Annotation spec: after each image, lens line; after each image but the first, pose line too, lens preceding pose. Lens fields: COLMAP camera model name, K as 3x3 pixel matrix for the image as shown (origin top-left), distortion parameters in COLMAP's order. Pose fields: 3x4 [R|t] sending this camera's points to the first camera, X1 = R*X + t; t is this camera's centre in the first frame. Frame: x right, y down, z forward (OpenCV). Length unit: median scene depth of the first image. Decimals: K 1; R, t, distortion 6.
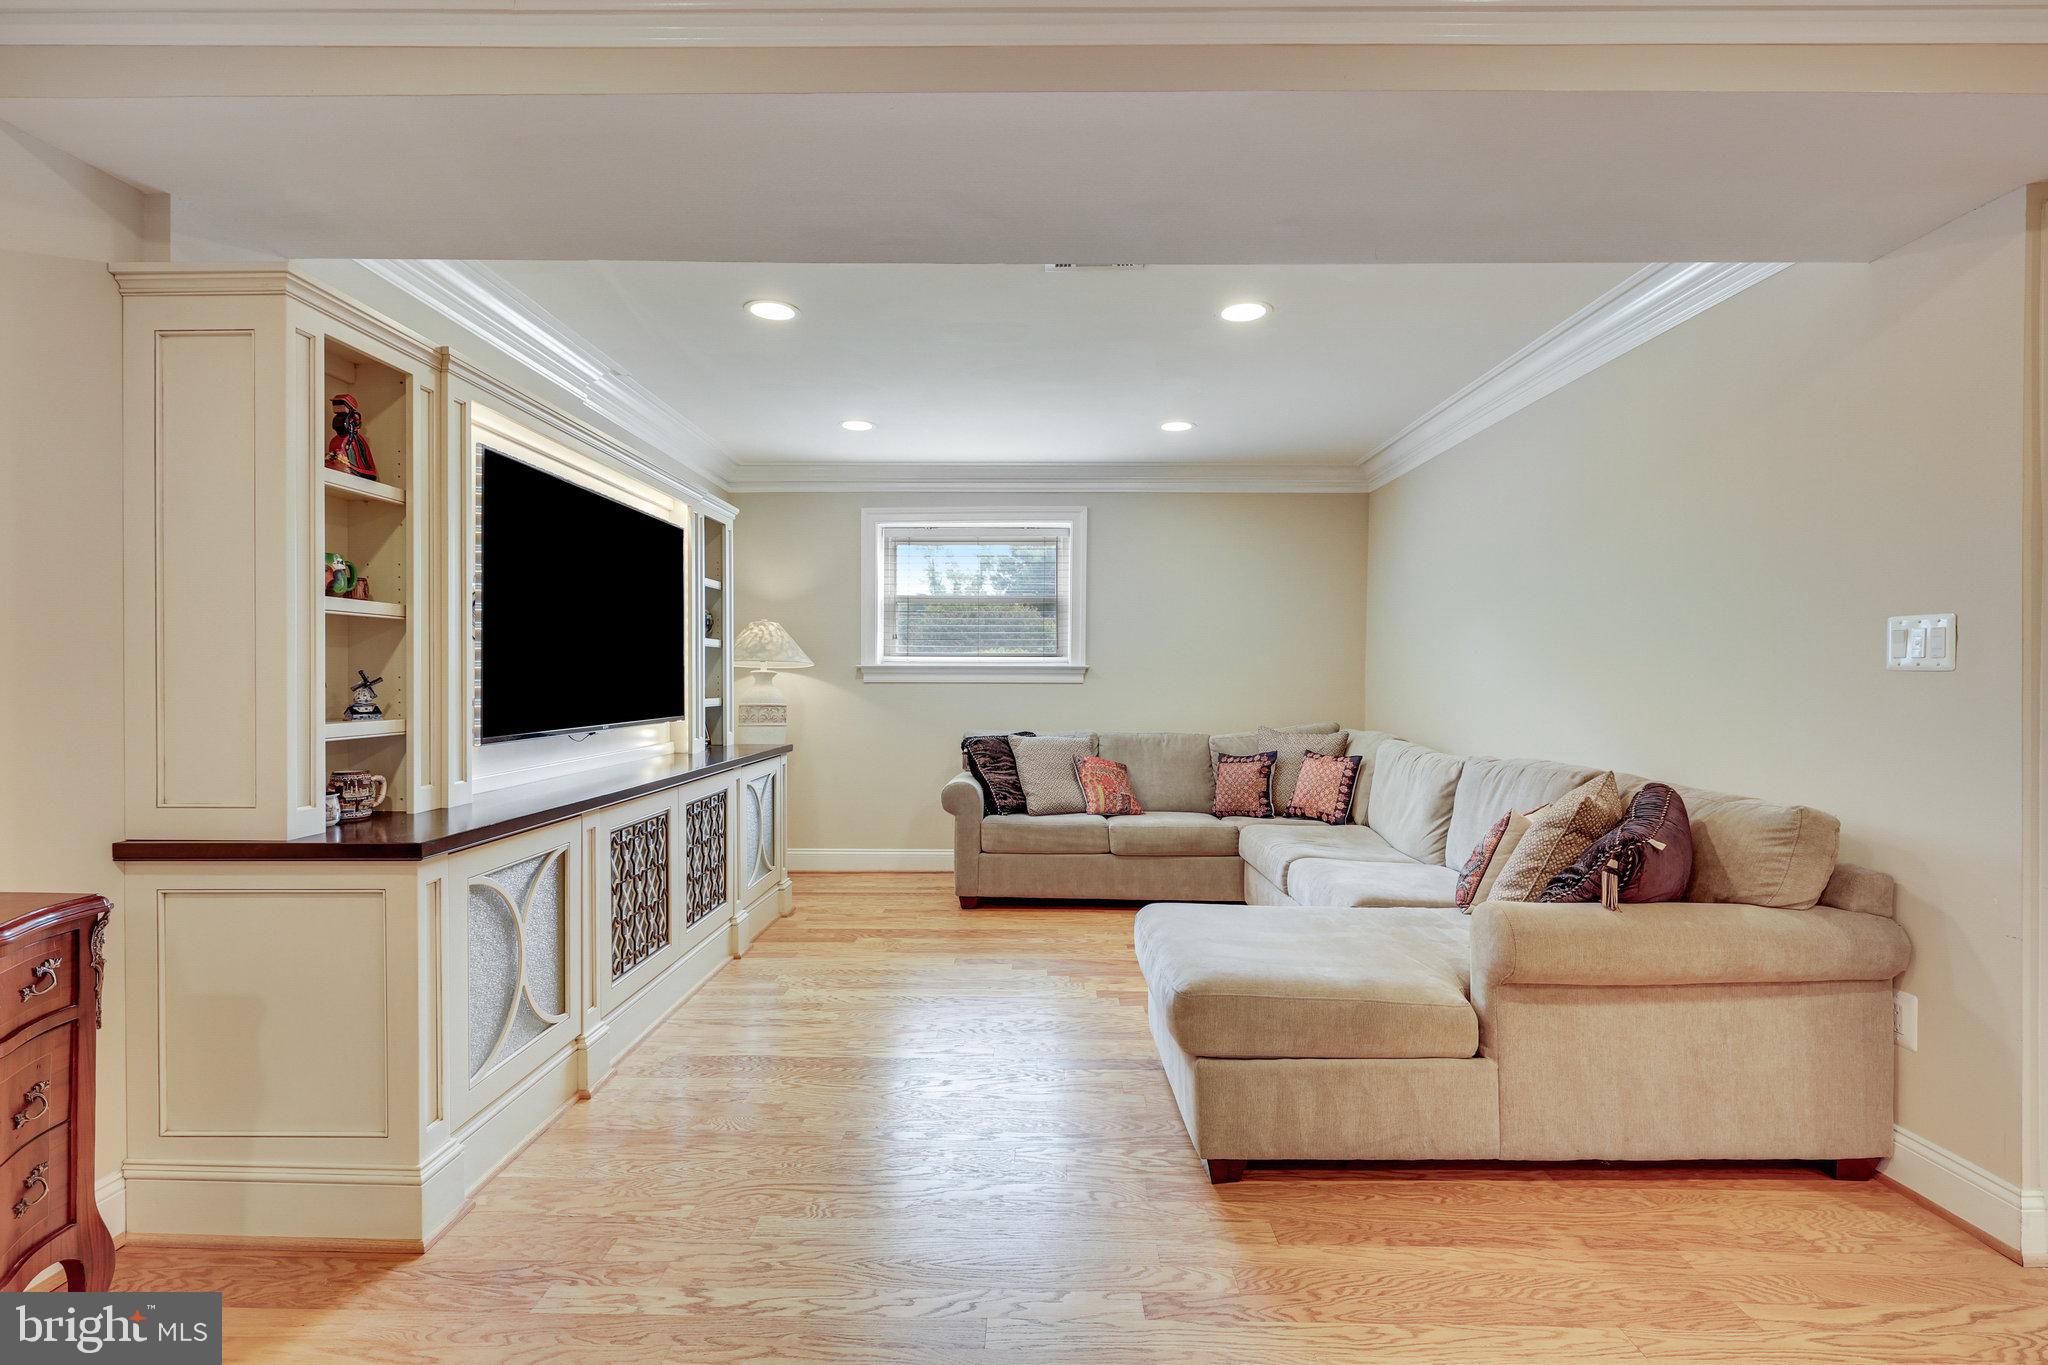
lens RADIAL K [[927.3, 0, 1028.8], [0, 927.3, 680.1], [0, 0, 1]] dist [0.002167, -0.000526]
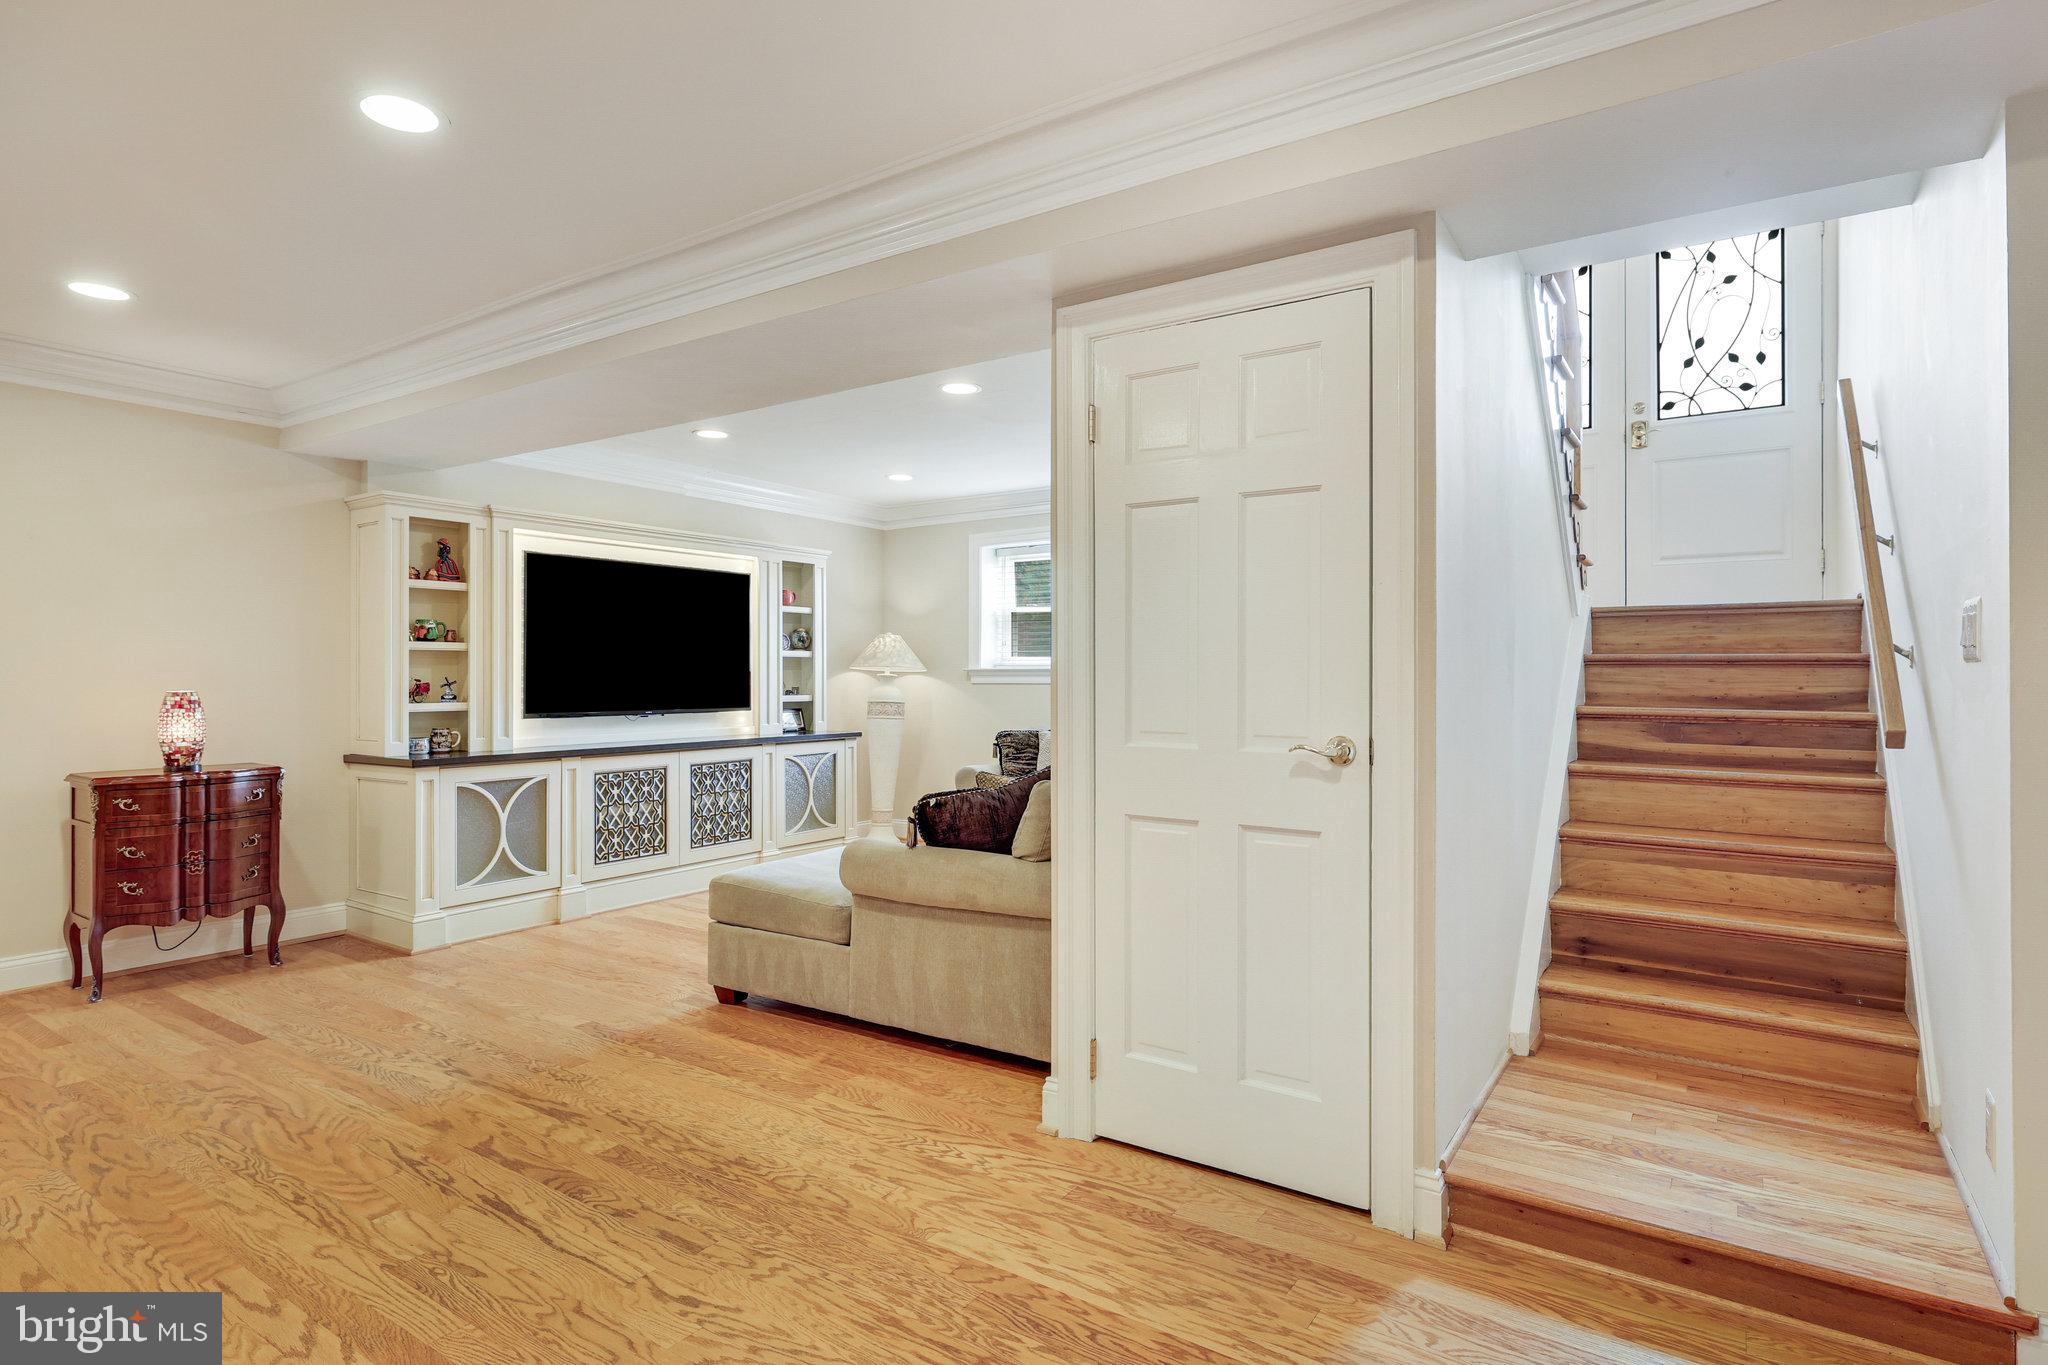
lens RADIAL K [[1077.4, 0, 1031.2], [0, 1077.4, 677.3], [0, 0, 1]] dist [-0.001658, 0.000403]
pose [[0.833601, -0.003889, -0.552354, 1.380673], [0.001899, 0.999989, -0.004174, 0.000929], [0.552364, 0.002430, 0.833599, -0.191486]]
